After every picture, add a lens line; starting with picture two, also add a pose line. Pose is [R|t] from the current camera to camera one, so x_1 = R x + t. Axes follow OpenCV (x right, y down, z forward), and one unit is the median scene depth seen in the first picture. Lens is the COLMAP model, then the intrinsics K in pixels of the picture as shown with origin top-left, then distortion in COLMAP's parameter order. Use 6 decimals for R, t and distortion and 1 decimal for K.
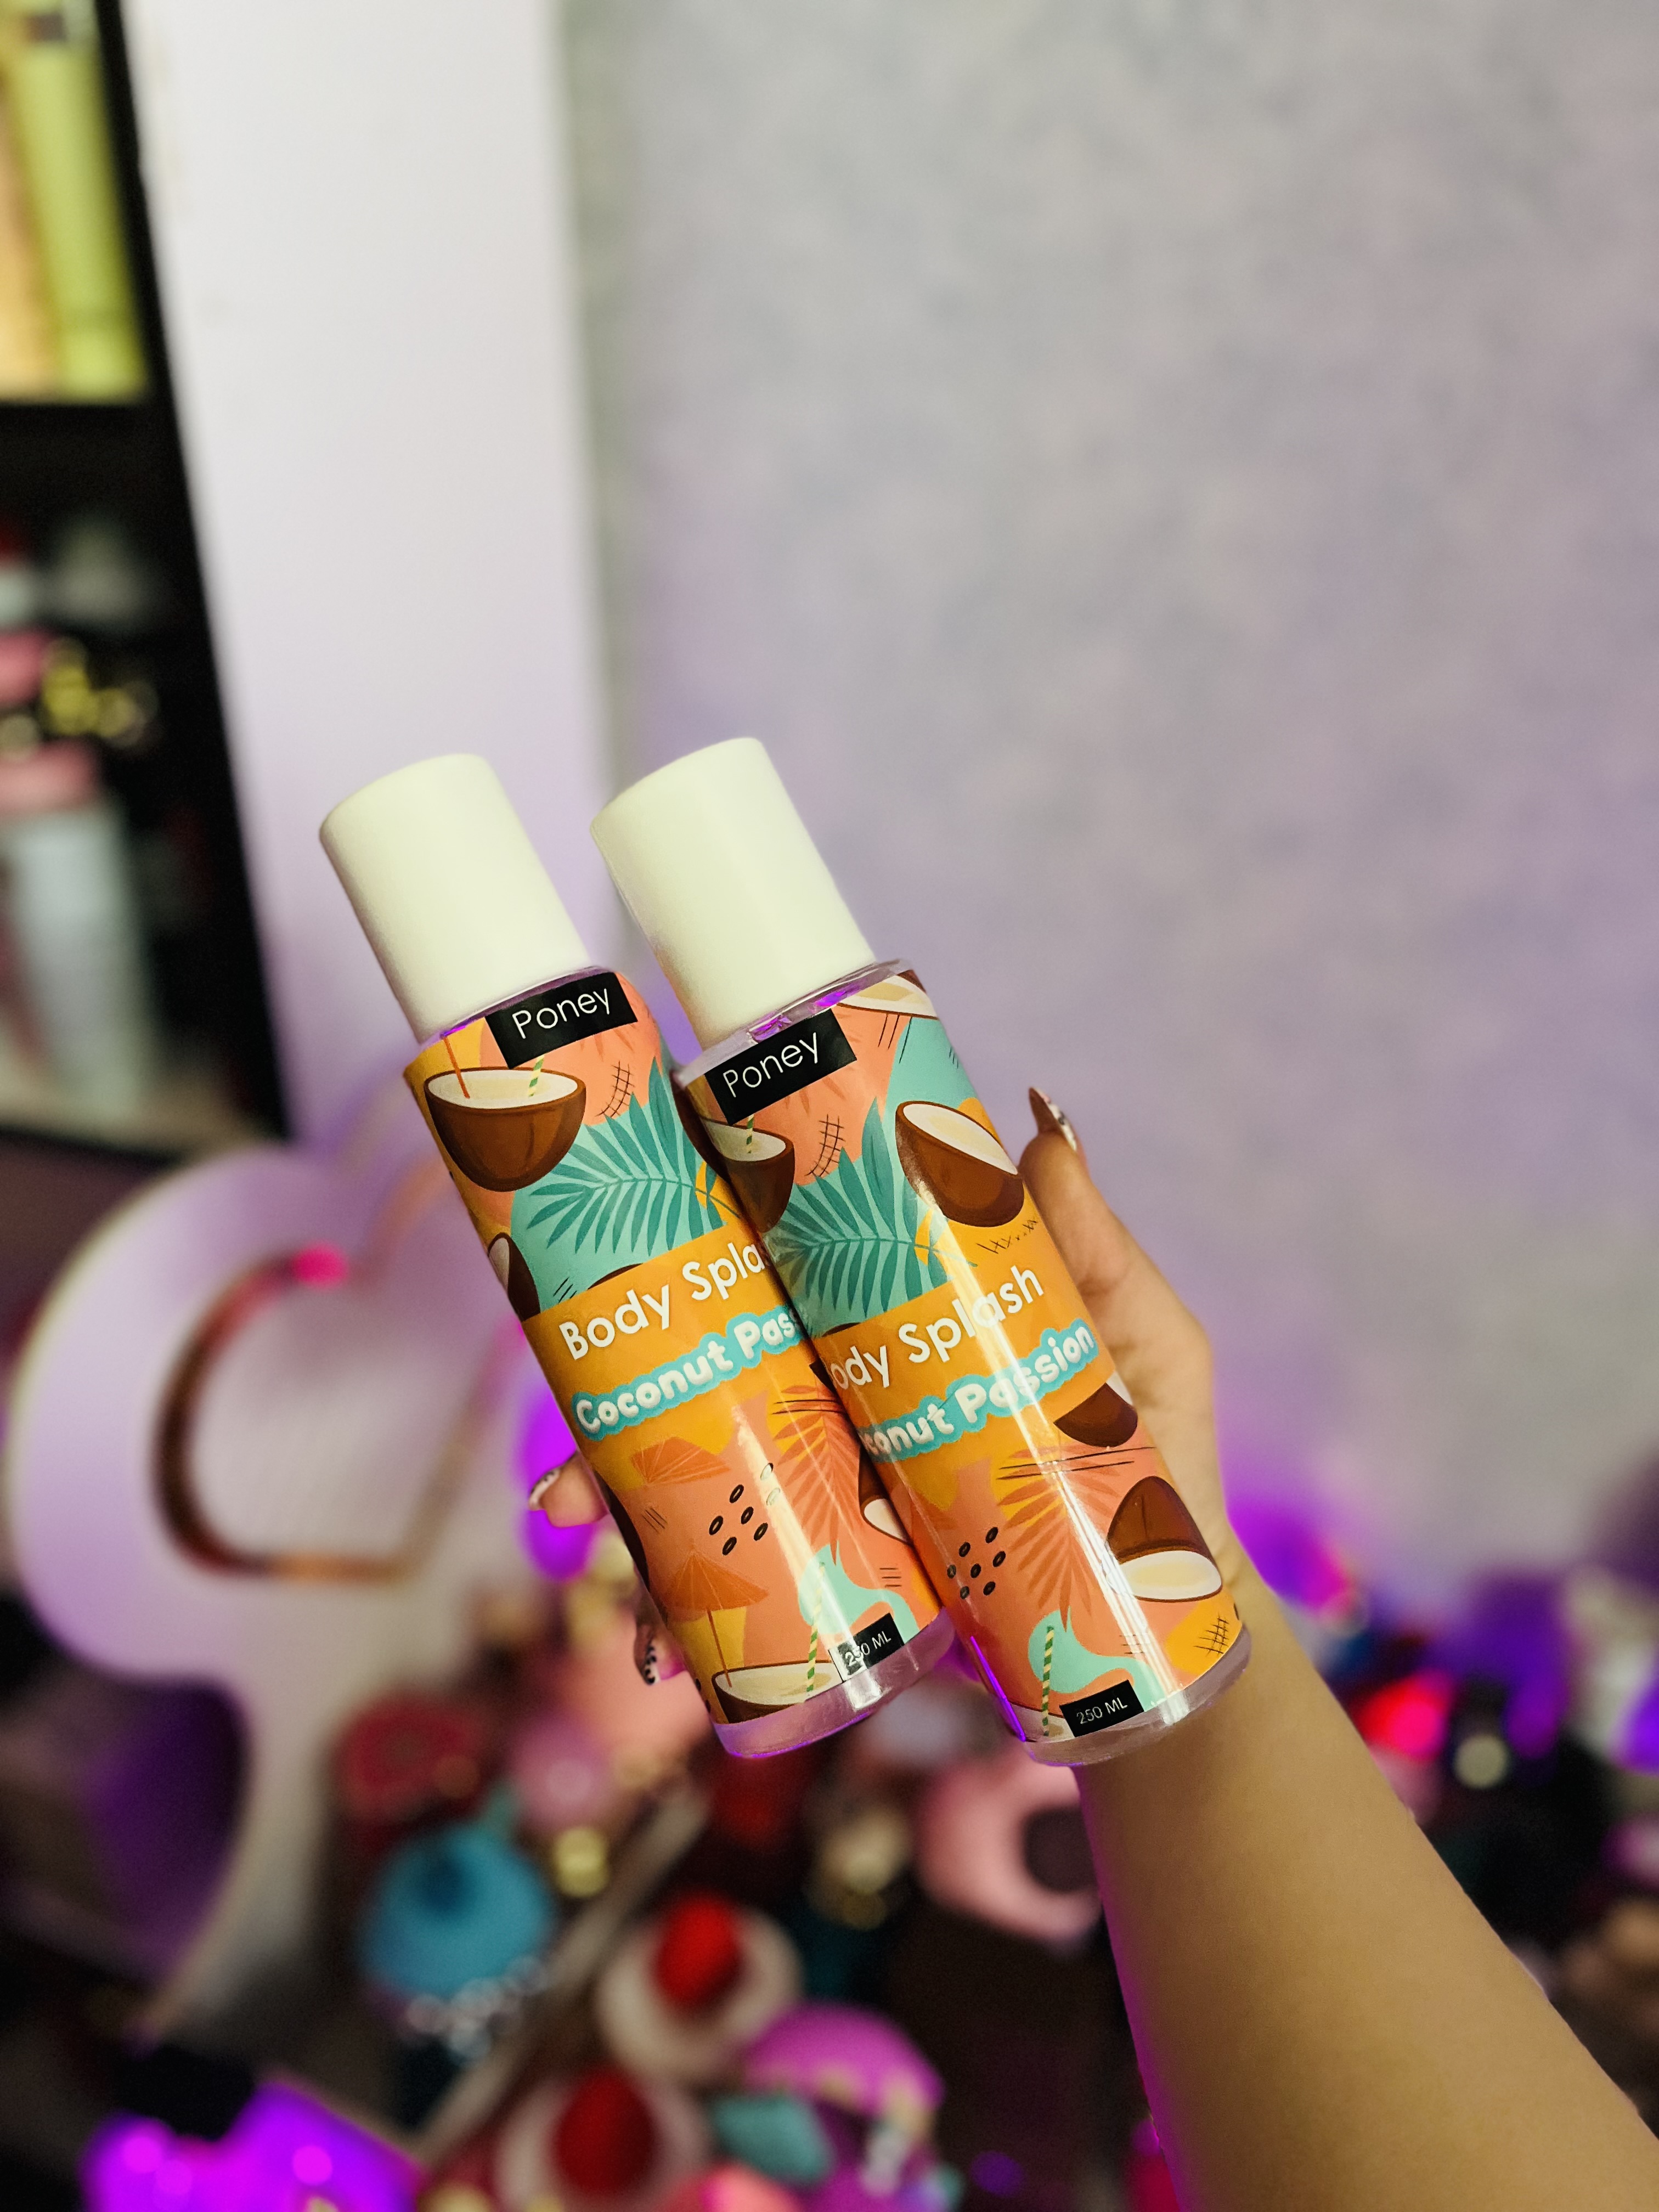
lens RADIAL K [[1698.4, 0, 817.9], [0, 1698.4, 1106.1], [0, 0, 1]] dist [0.009939, -0.041978]
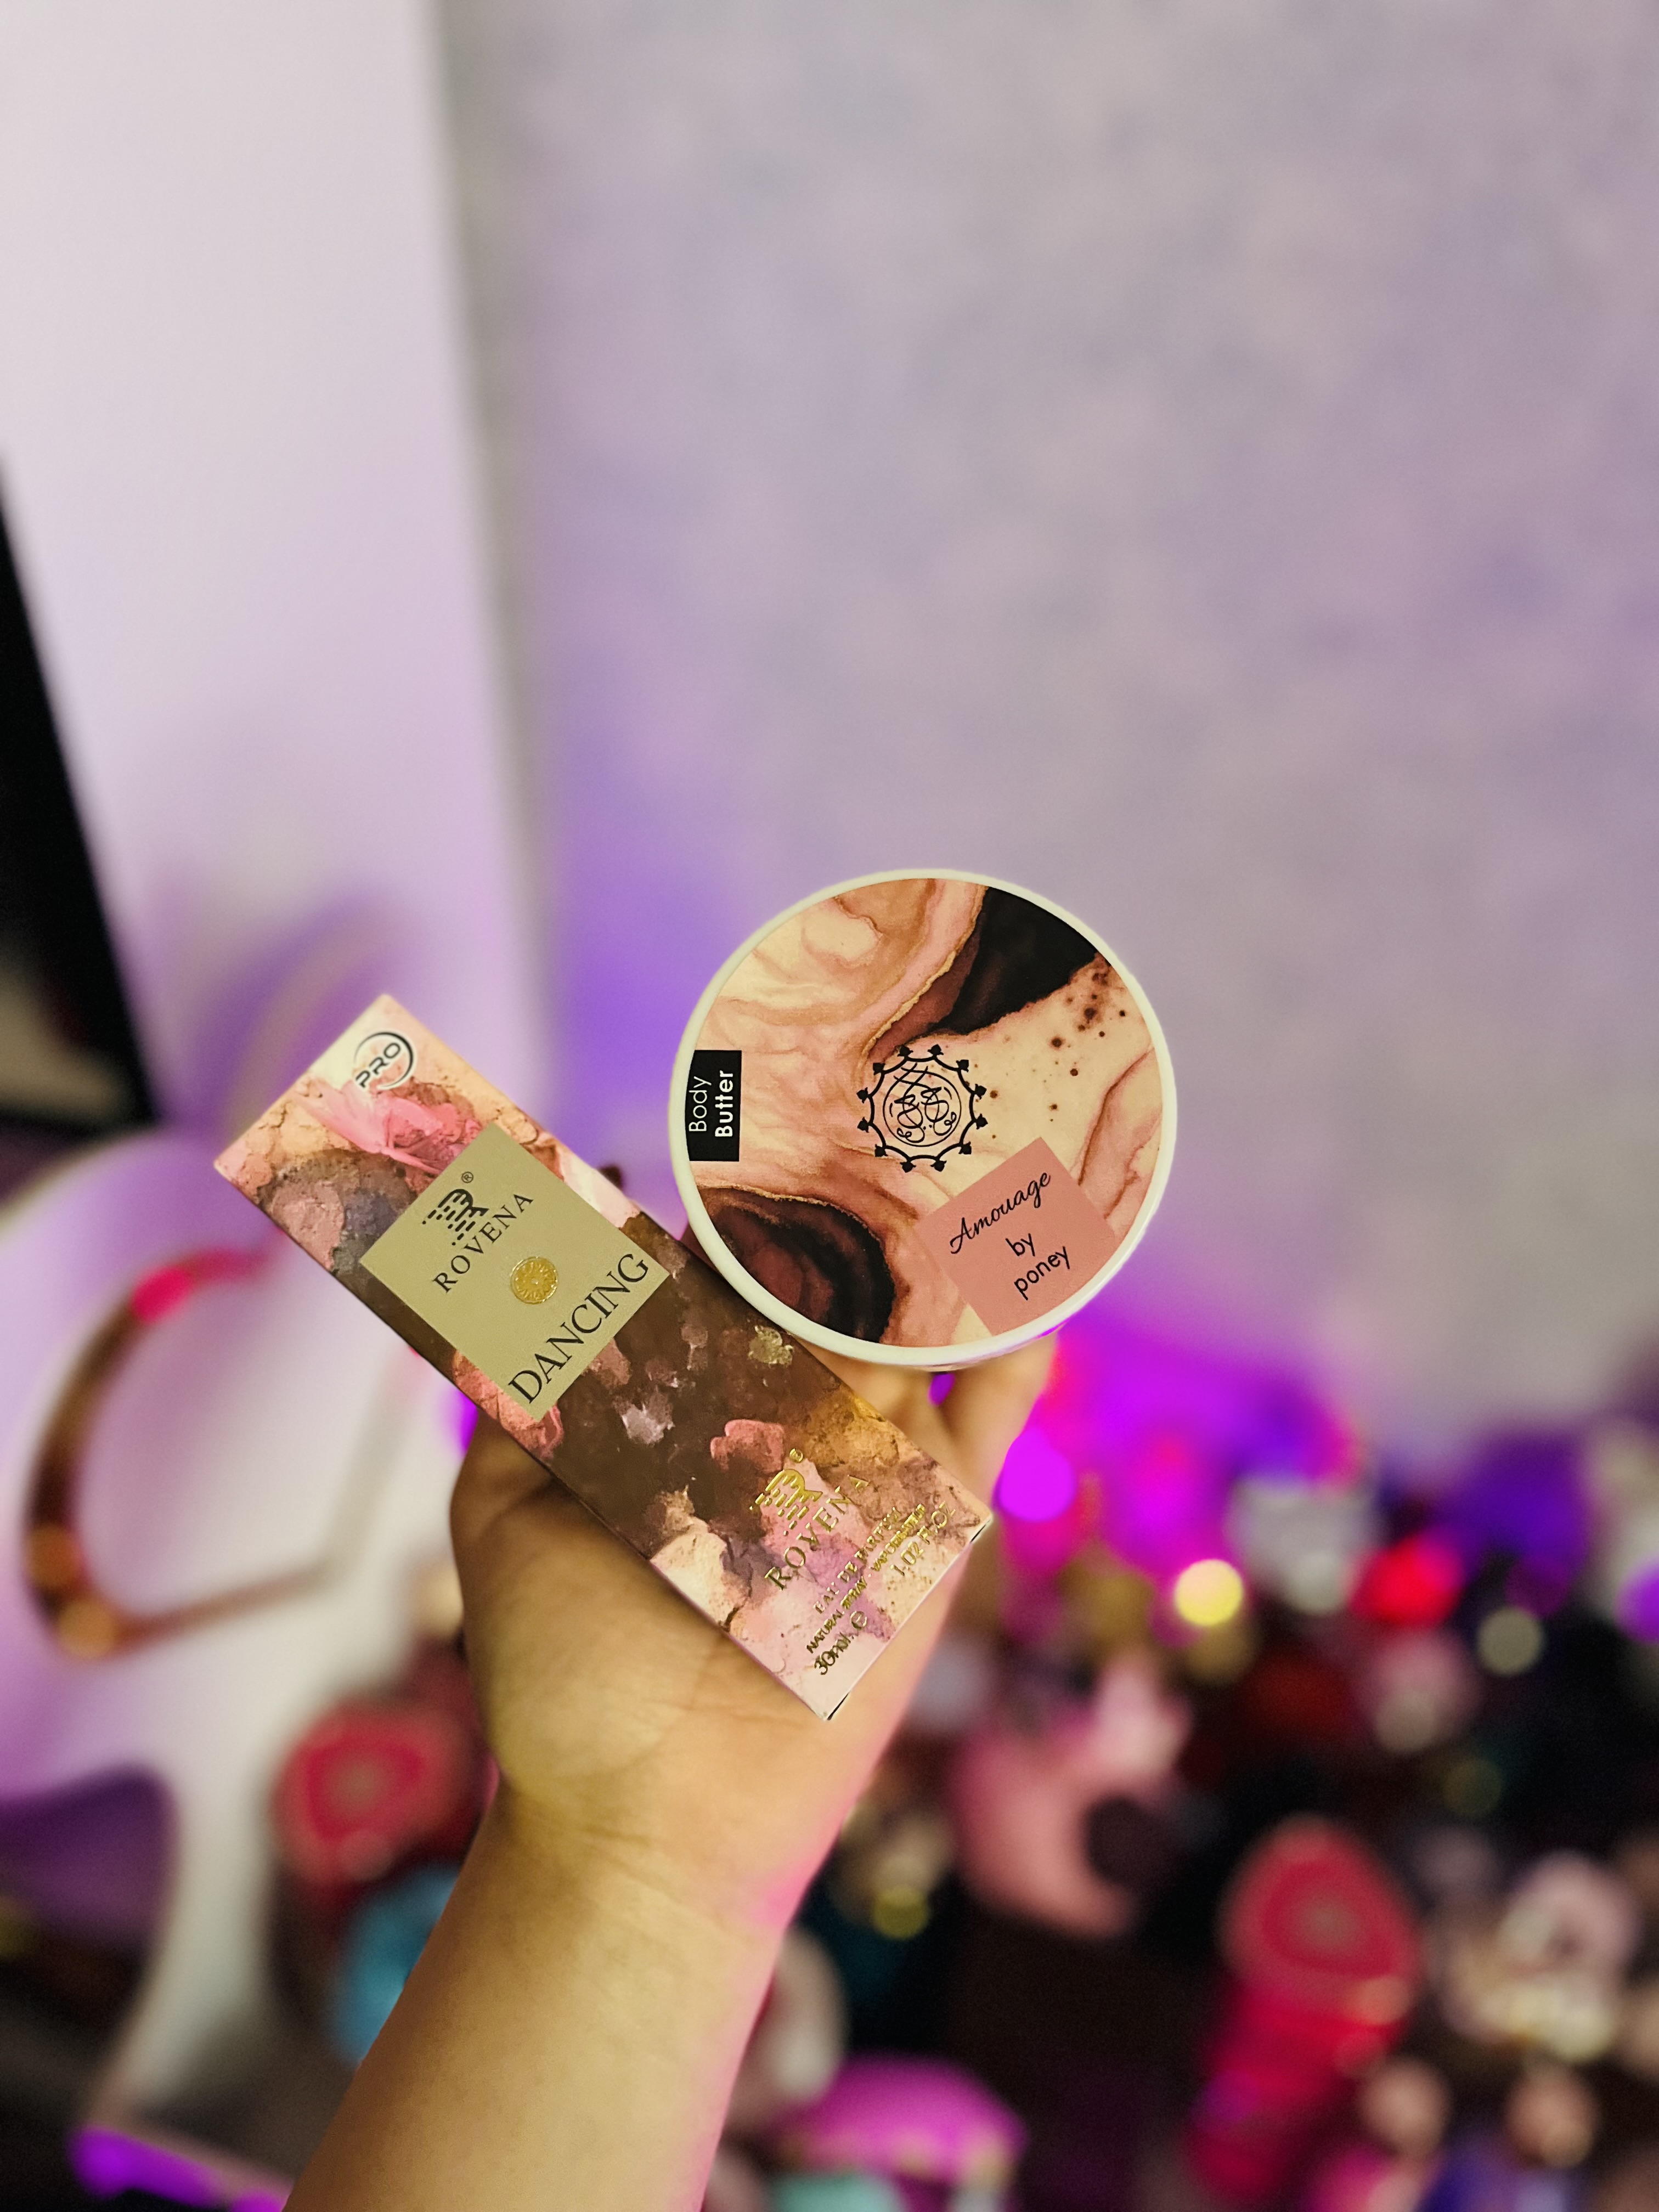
lens RADIAL K [[1698.4, 0, 829.8], [0, 1698.4, 1107.3], [0, 0, 1]] dist [0.009939, -0.041978]
pose [[0.992214, -0.052299, 0.113034, -0.079509], [0.030921, 0.982589, 0.183202, -0.095588], [-0.120647, -0.178281, 0.976555, 0.186639]]
